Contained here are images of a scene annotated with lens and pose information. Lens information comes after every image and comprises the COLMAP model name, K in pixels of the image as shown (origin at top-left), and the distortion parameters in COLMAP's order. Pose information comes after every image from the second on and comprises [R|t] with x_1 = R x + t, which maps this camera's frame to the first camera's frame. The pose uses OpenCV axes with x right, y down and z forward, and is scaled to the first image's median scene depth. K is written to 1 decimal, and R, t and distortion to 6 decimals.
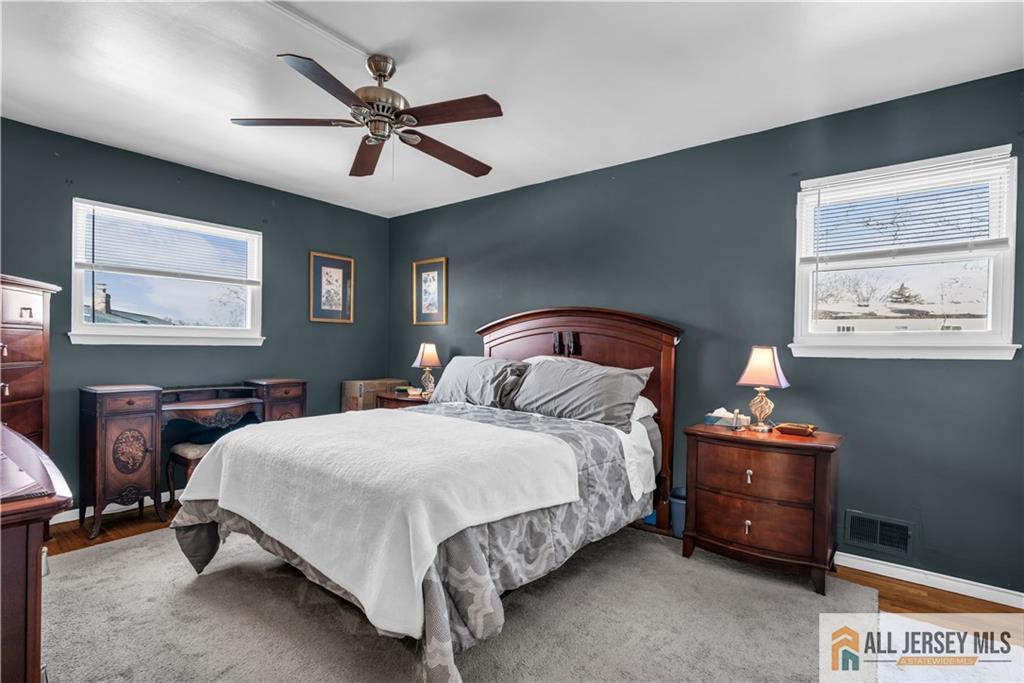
lens RADIAL K [[484.1, 0, 512.0], [0, 484.1, 341.5], [0, 0, 1]] dist [-0.011099, -0.000350]
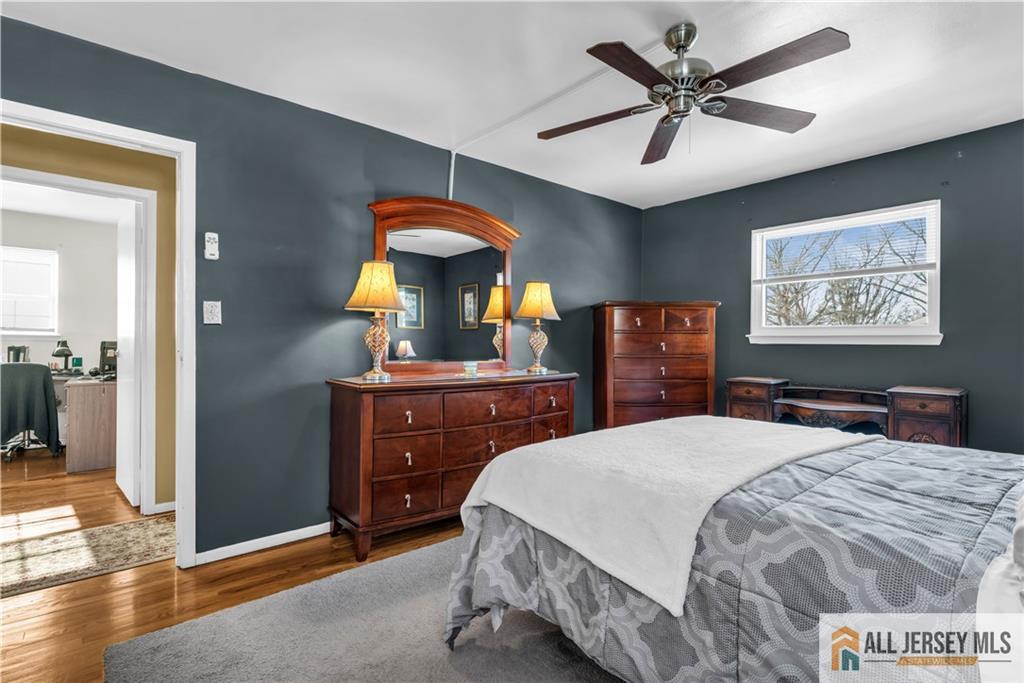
lens RADIAL K [[484.1, 0, 512.0], [0, 484.1, 341.5], [0, 0, 1]] dist [-0.011099, -0.000350]
pose [[-0.199377, -0.005491, -0.979908, 0.652014], [0.007052, 0.999950, -0.007039, 0.005948], [0.979898, -0.008314, -0.199328, 0.827178]]
